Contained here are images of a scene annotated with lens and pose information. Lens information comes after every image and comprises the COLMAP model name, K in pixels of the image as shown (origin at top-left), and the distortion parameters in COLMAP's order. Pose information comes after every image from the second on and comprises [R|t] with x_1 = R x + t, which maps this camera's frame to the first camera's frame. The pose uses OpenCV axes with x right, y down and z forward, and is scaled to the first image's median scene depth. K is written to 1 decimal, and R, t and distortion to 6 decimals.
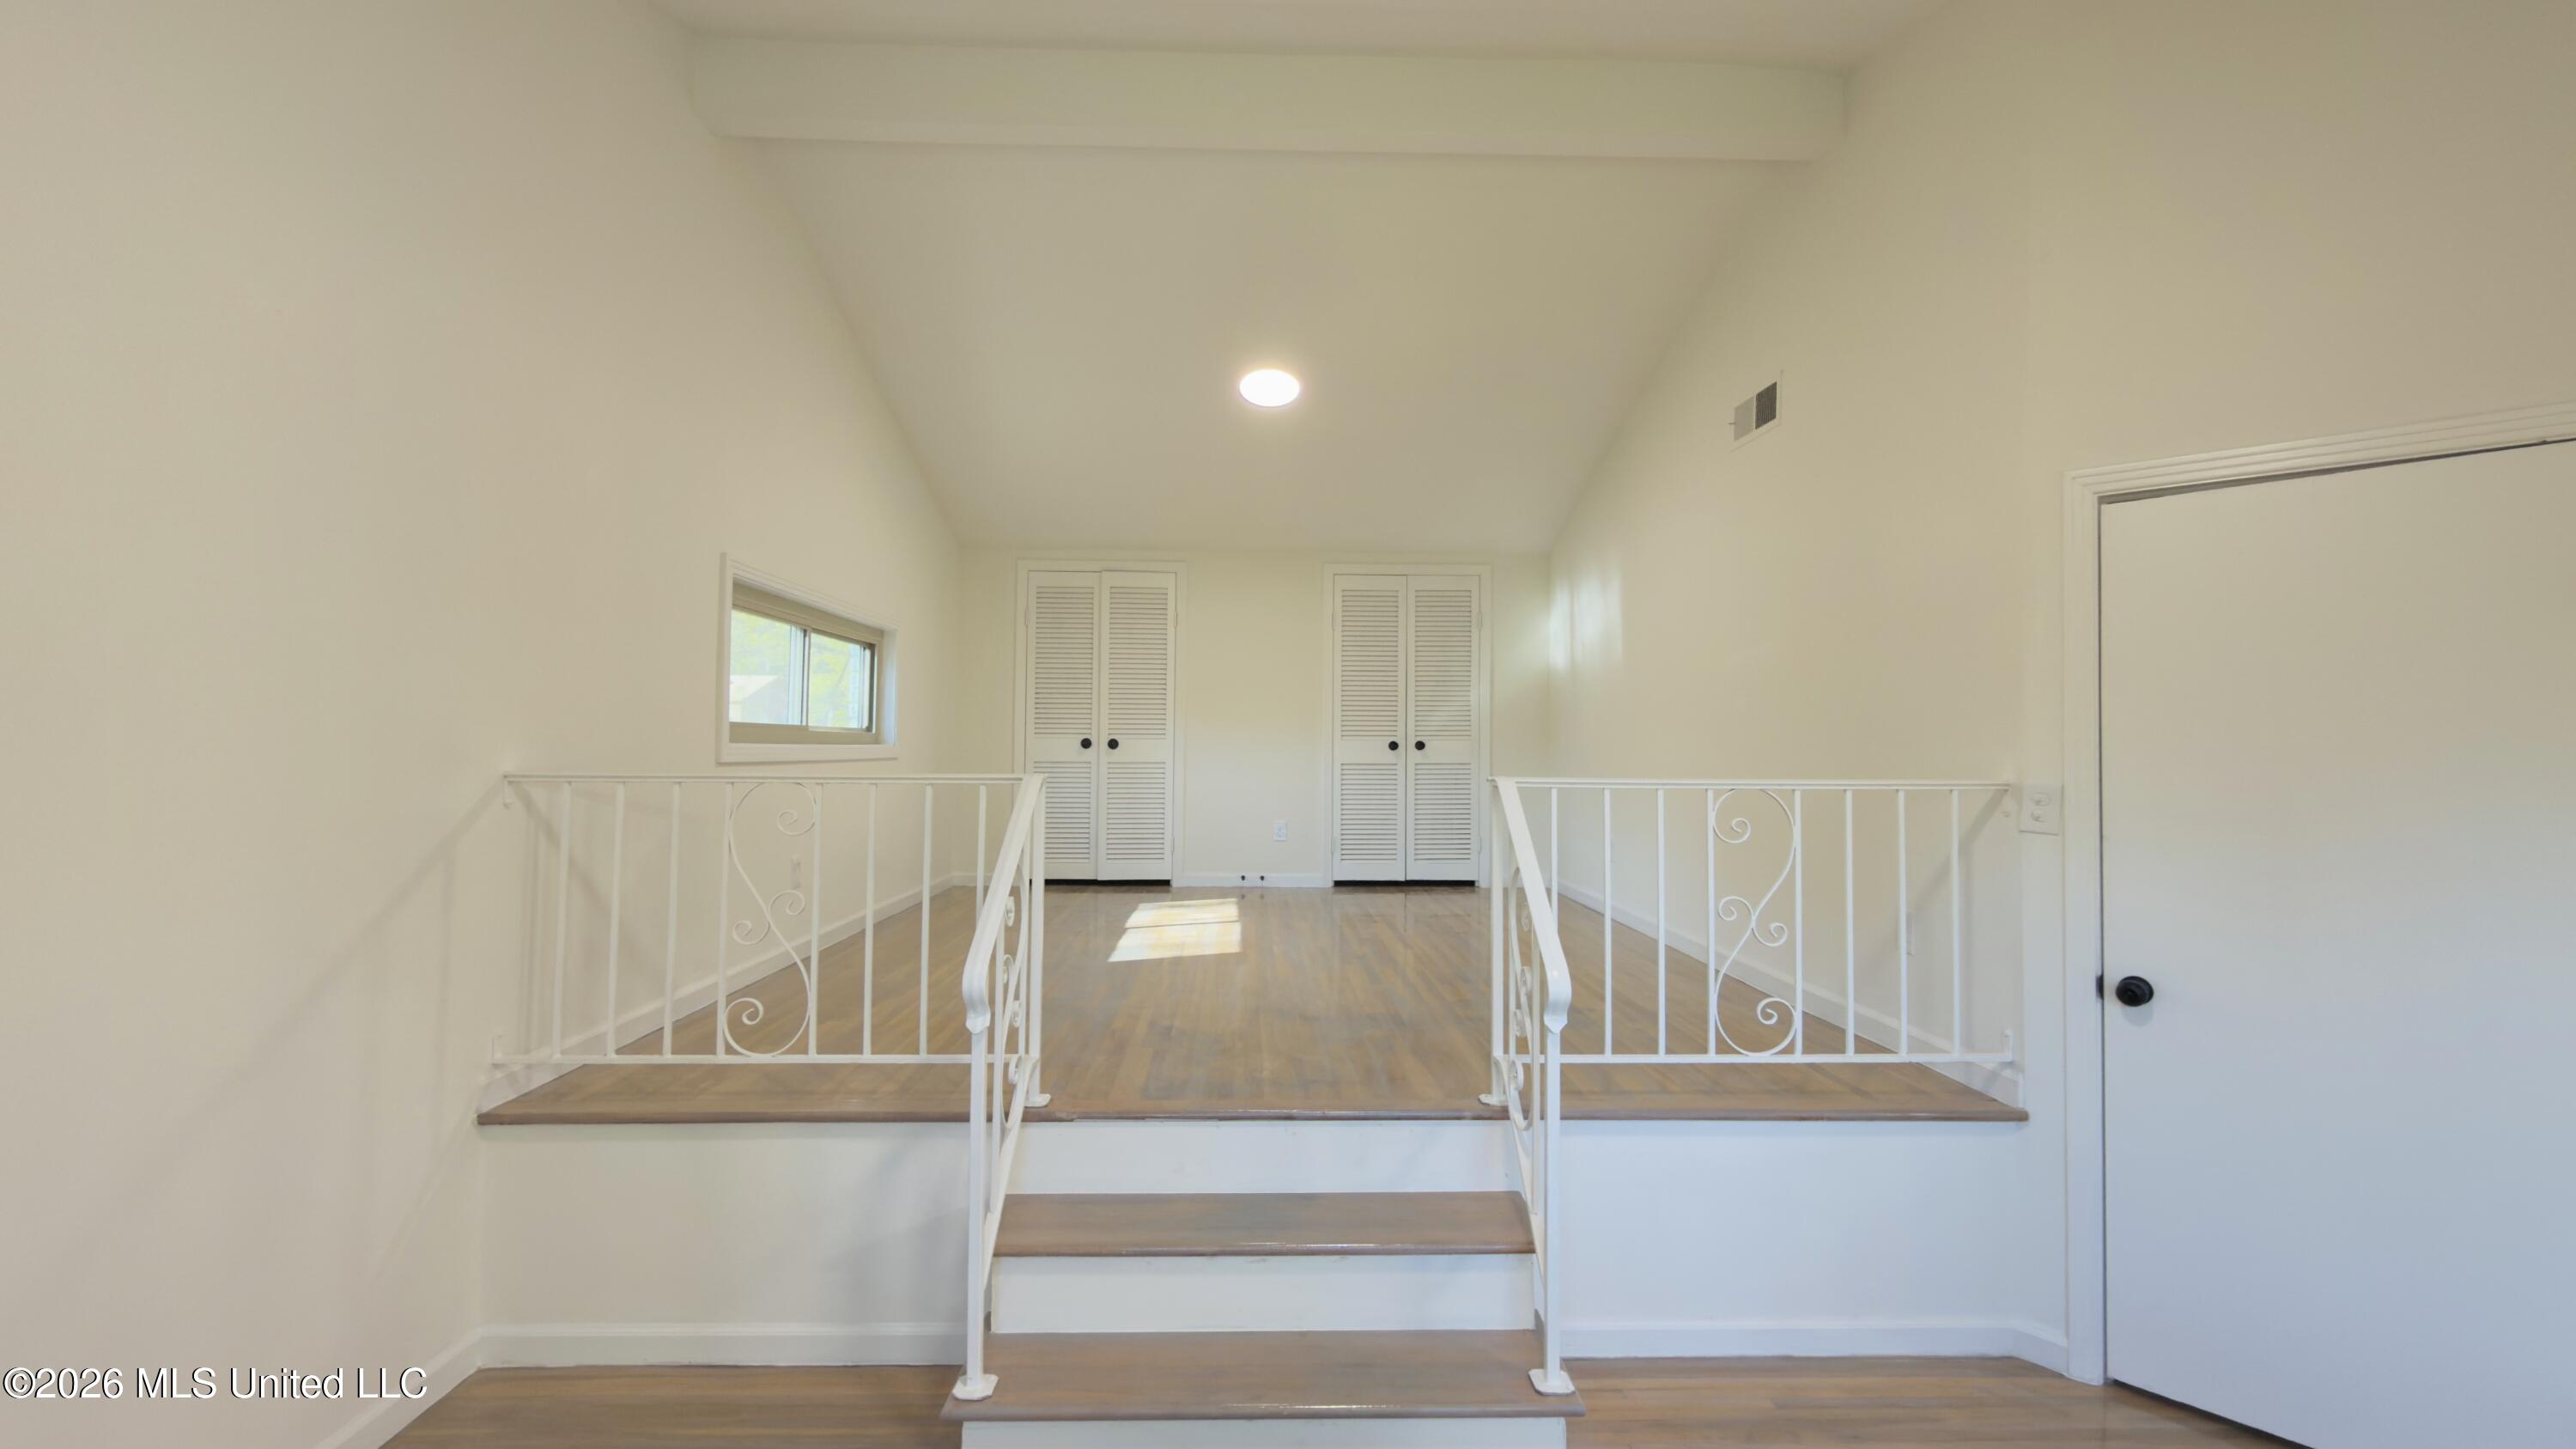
lens RADIAL K [[1105.5, 0, 1289.6], [0, 1105.5, 723.5], [0, 0, 1]] dist [-0.002026, 0.000310]
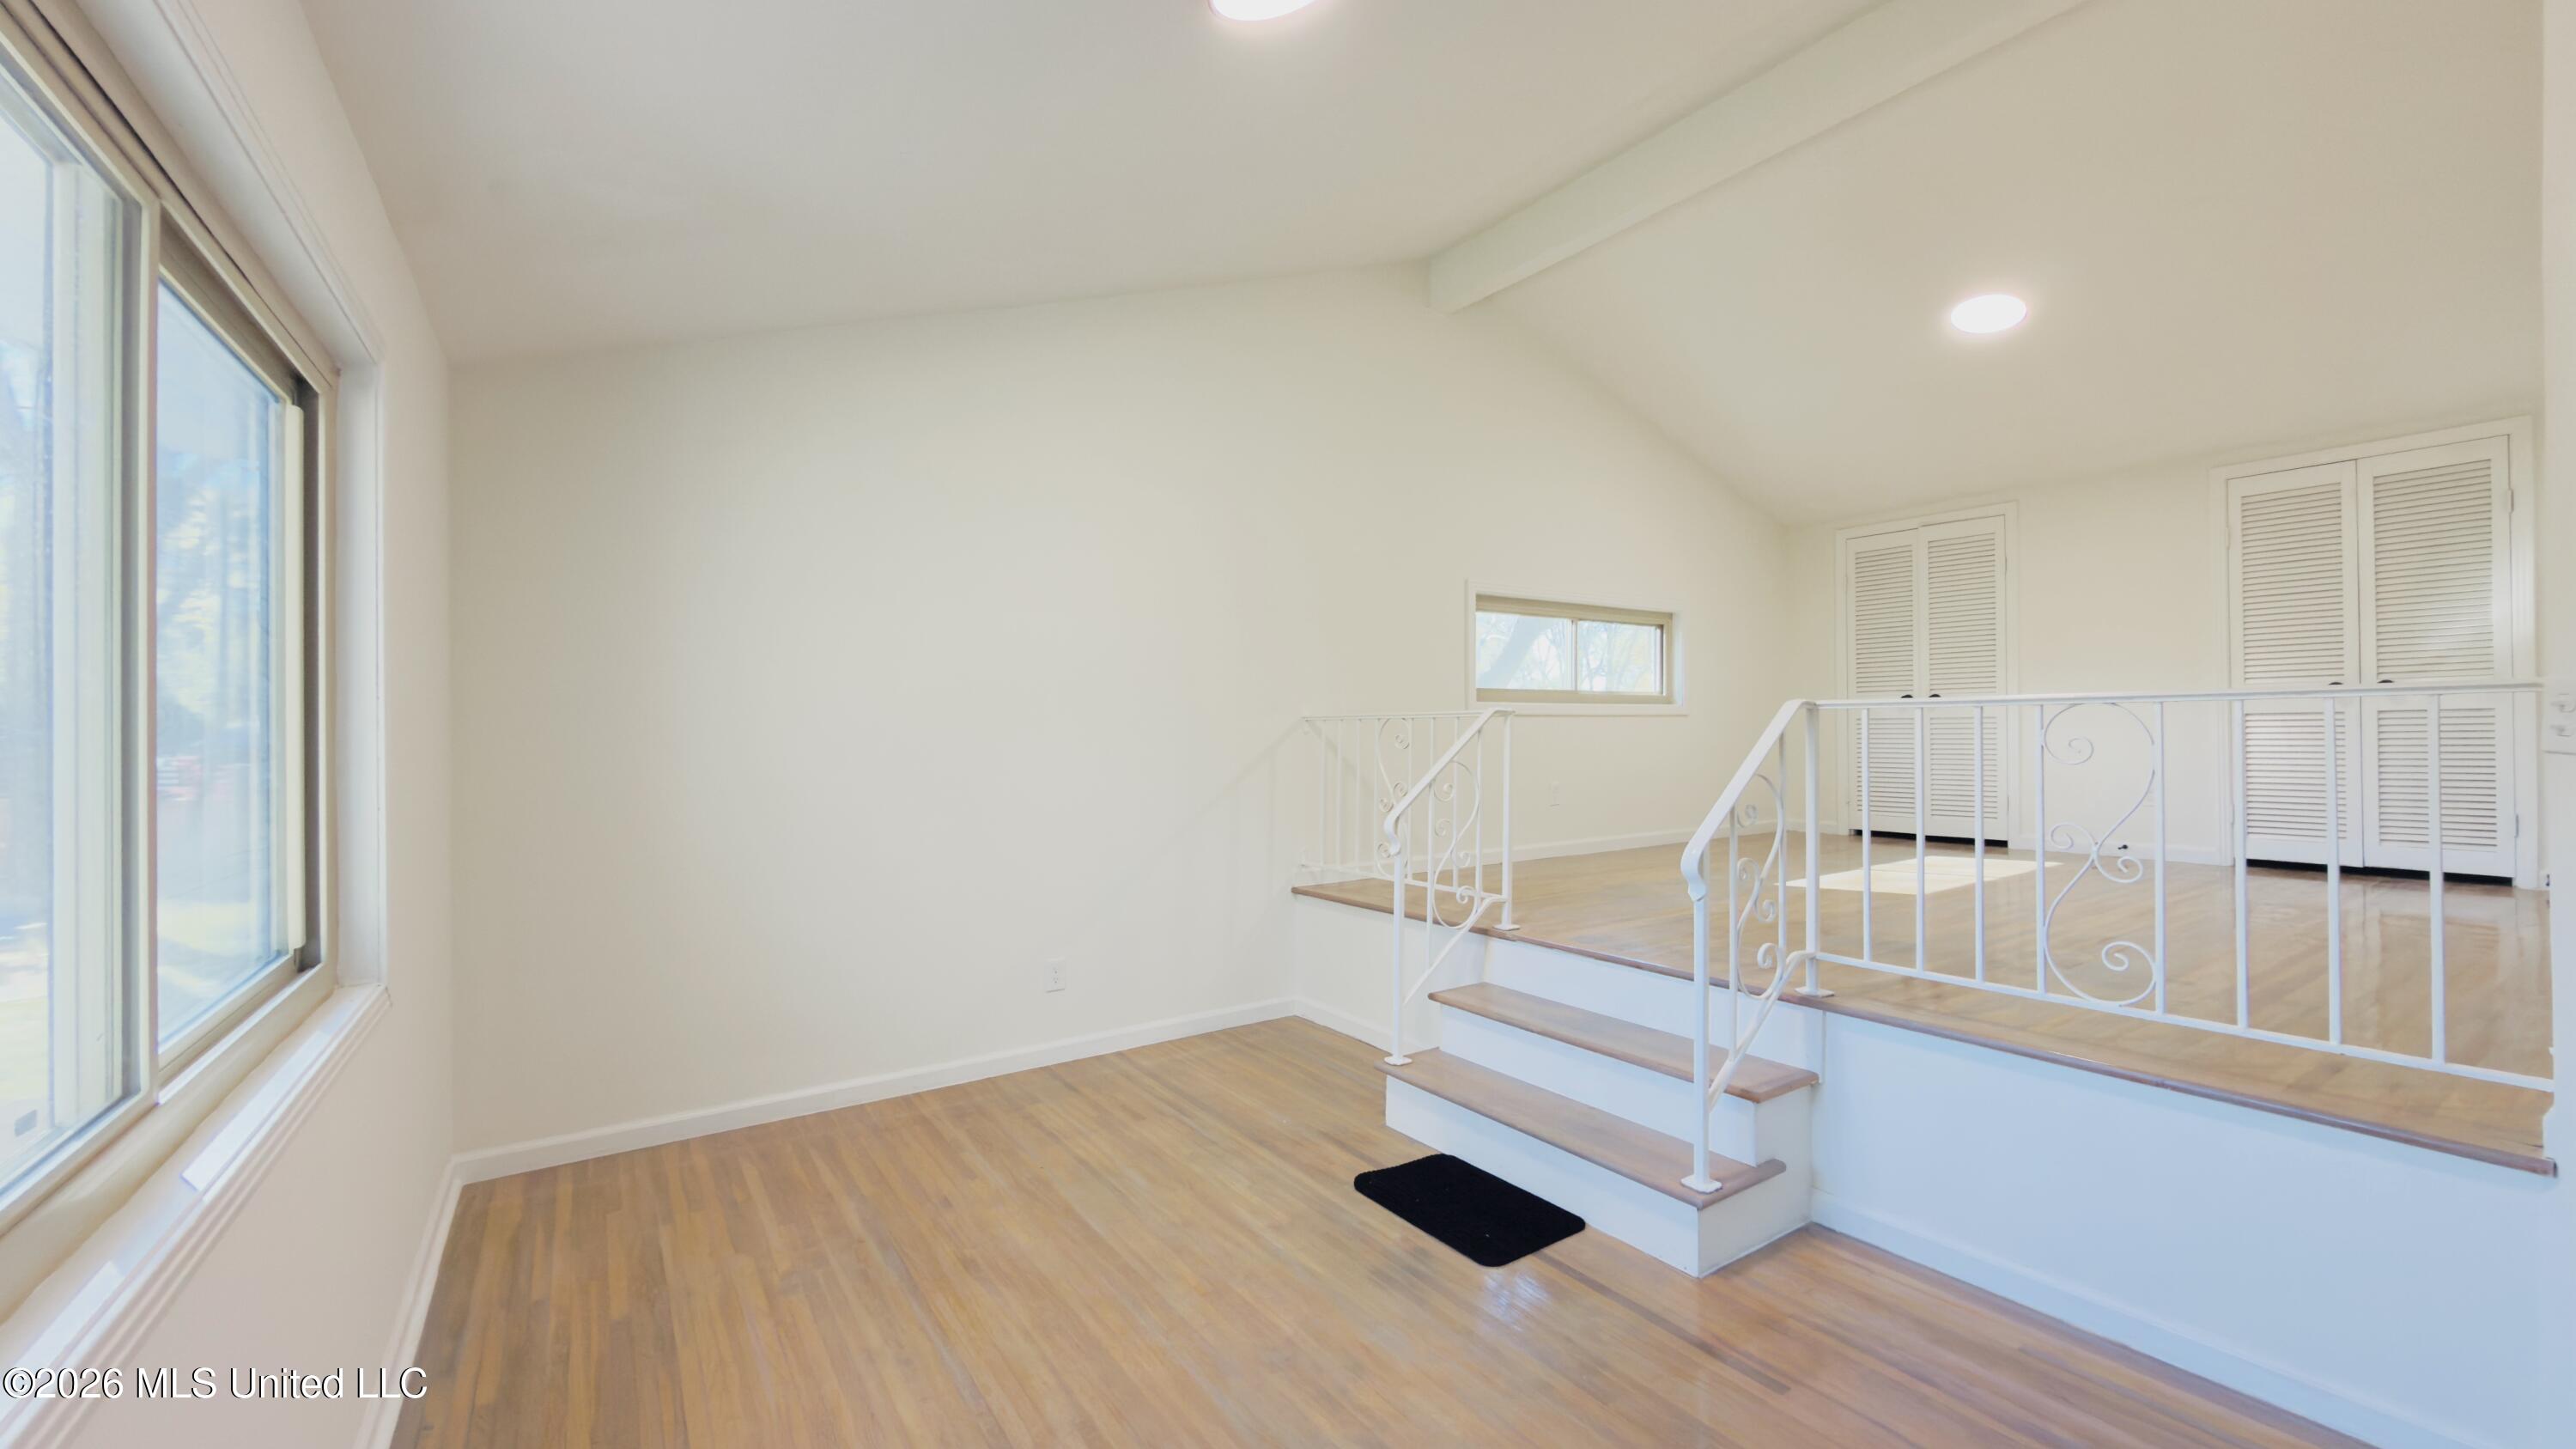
lens RADIAL K [[1049.0, 0, 1258.2], [0, 1049.0, 723.8], [0, 0, 1]] dist [0.001060, -0.001103]
pose [[0.508213, -0.017131, -0.861061, 0.759812], [0.029819, 0.999553, -0.002286, 0.054418], [0.860715, -0.024514, 0.508497, -0.006108]]
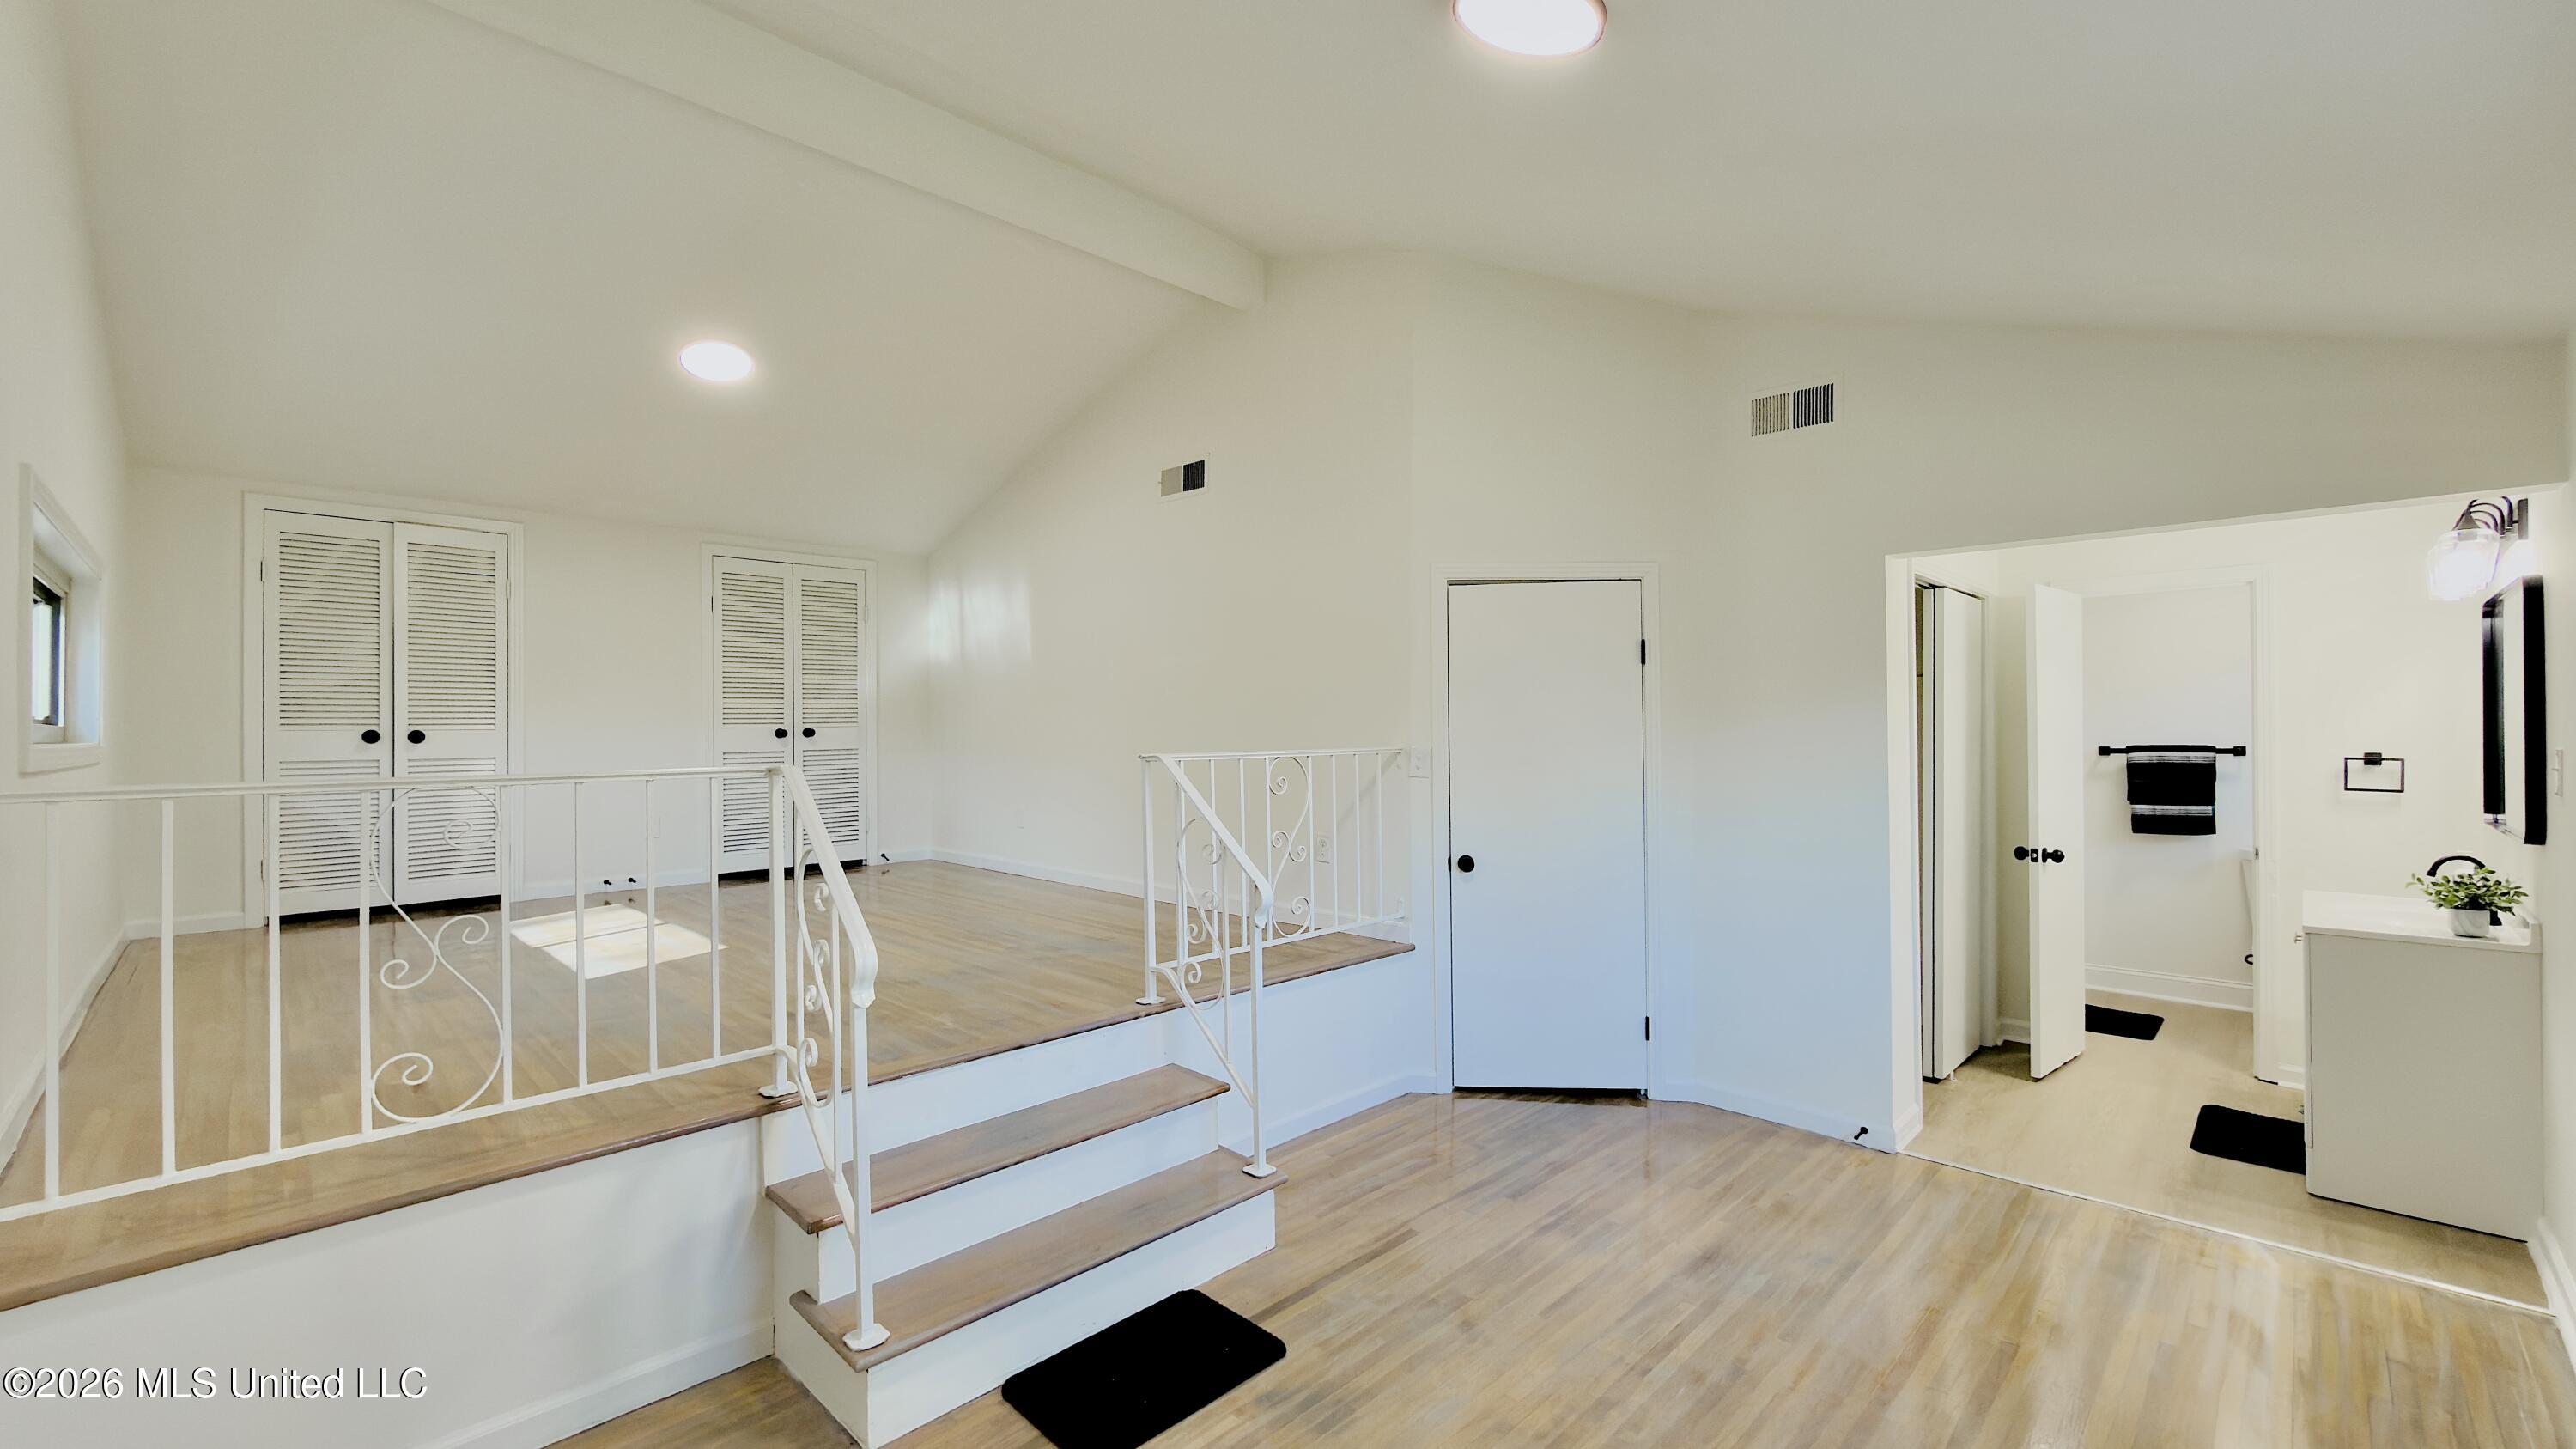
lens RADIAL K [[1049.0, 0, 1310.5], [0, 1049.0, 710.9], [0, 0, 1]] dist [0.001060, -0.001103]
pose [[0.711454, -0.001455, 0.702731, -0.516386], [-0.000182, 0.999997, 0.002255, -0.005111], [-0.702732, -0.001732, 0.711452, -0.016210]]
